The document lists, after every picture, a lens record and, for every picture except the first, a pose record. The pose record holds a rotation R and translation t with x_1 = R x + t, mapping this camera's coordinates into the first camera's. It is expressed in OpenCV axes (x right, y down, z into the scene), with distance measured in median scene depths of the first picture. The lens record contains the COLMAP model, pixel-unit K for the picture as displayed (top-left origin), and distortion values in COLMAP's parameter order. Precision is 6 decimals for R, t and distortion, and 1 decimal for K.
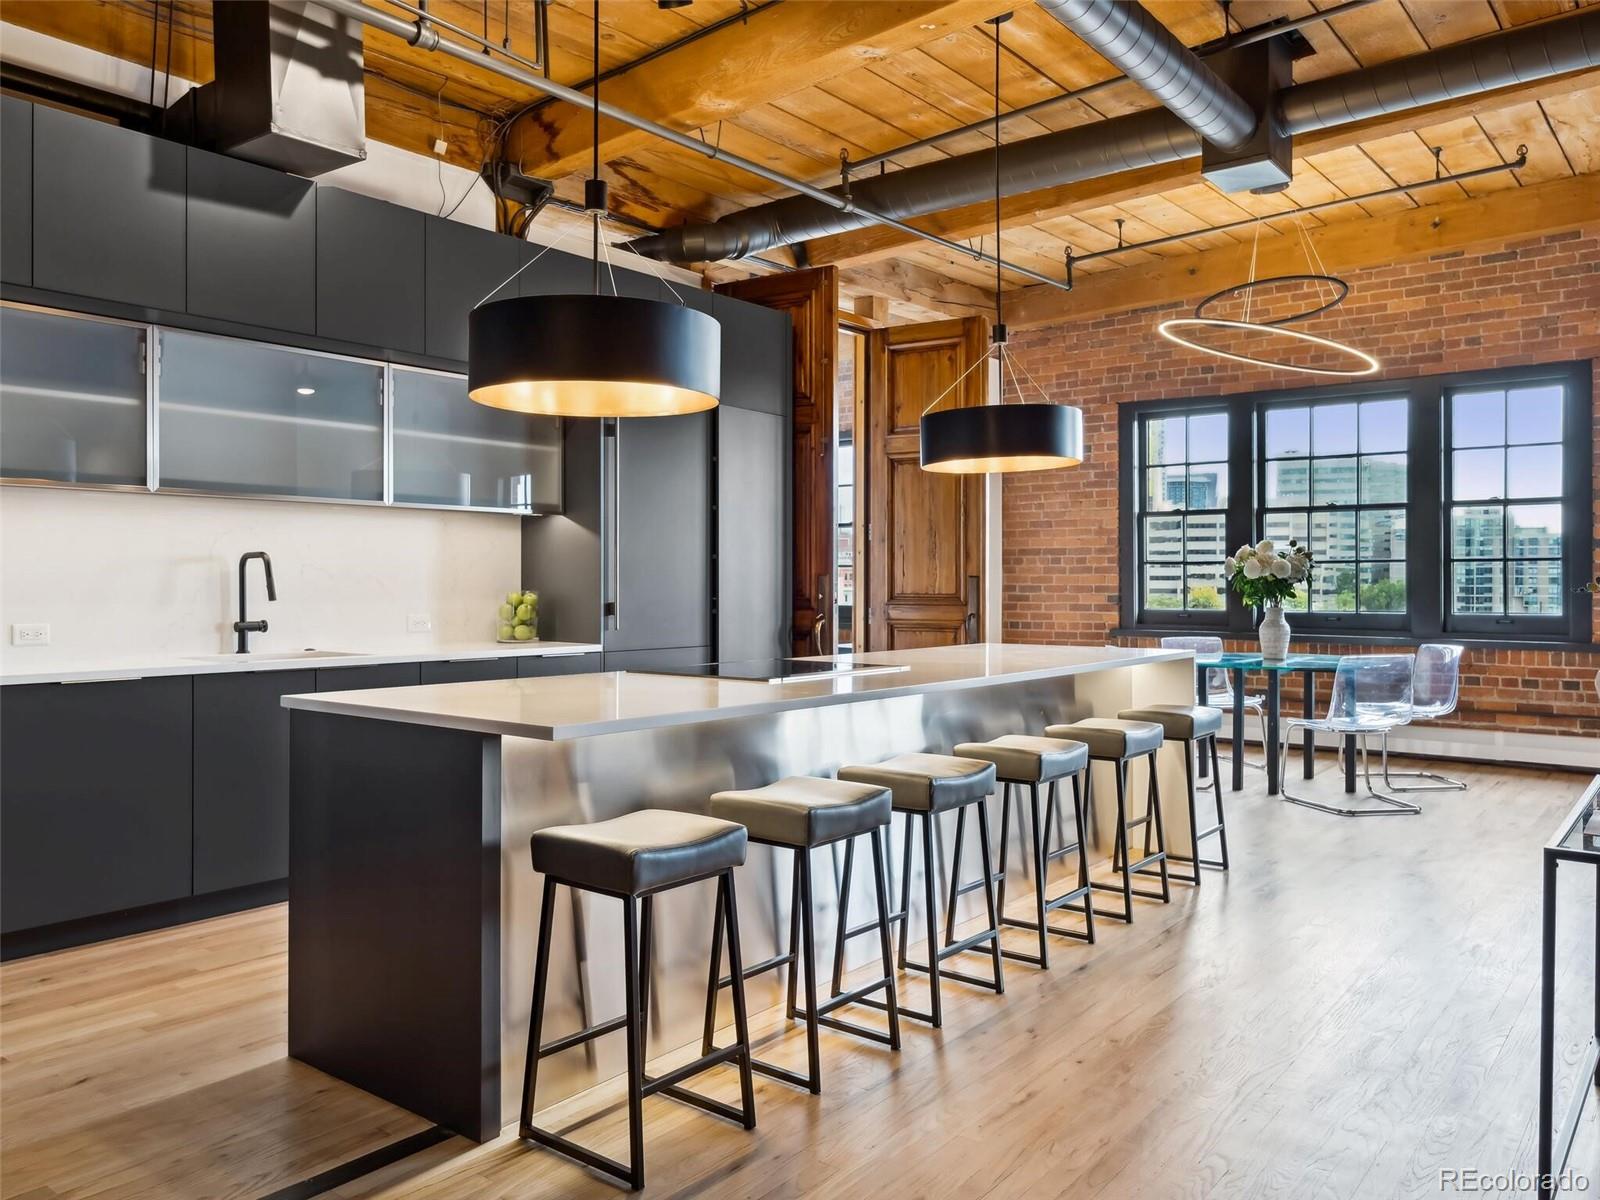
lens RADIAL K [[1206.3, 0, 804.1], [0, 1206.3, 587.3], [0, 0, 1]] dist [-0.007401, -0.005941]
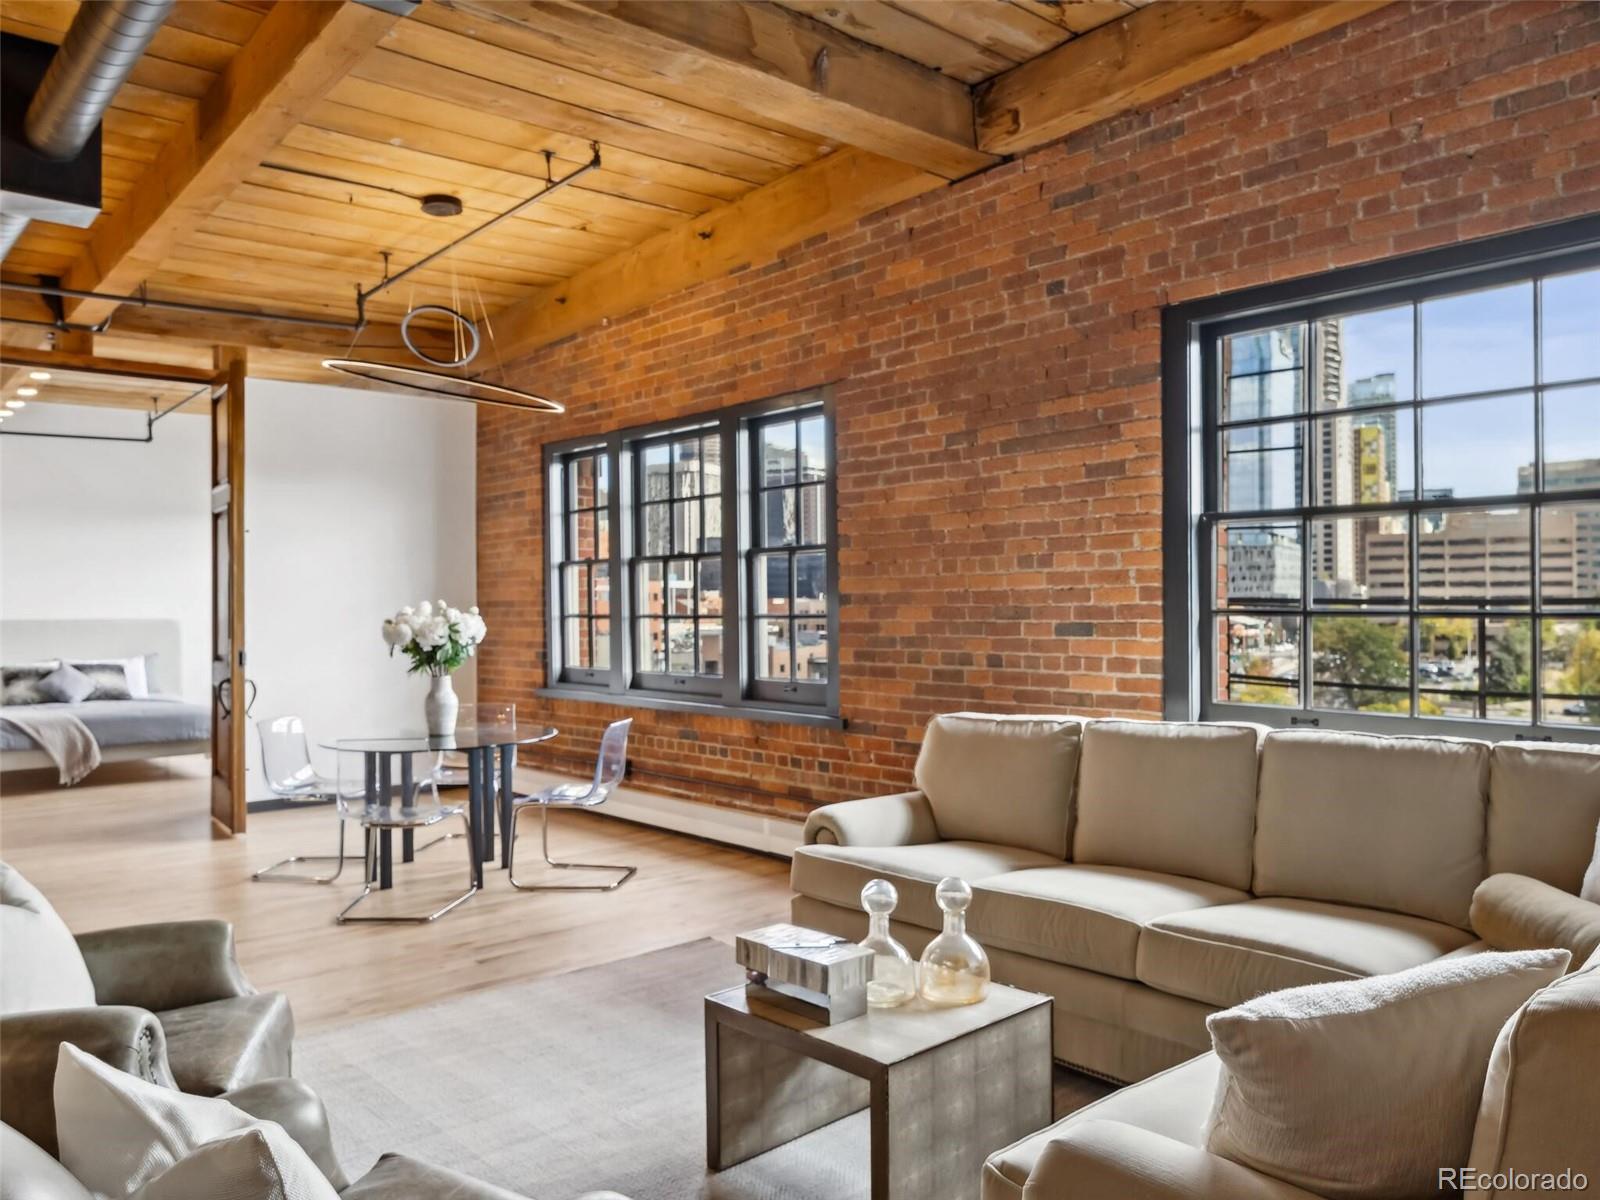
lens RADIAL K [[1192.1, 0, 814.1], [0, 1192.1, 590.2], [0, 0, 1]] dist [-0.004256, -0.005324]
pose [[0.983844, -0.011273, -0.178673, 0.632551], [0.008189, 0.999805, -0.017986, -0.022297], [0.178840, 0.016232, 0.983744, 0.136933]]
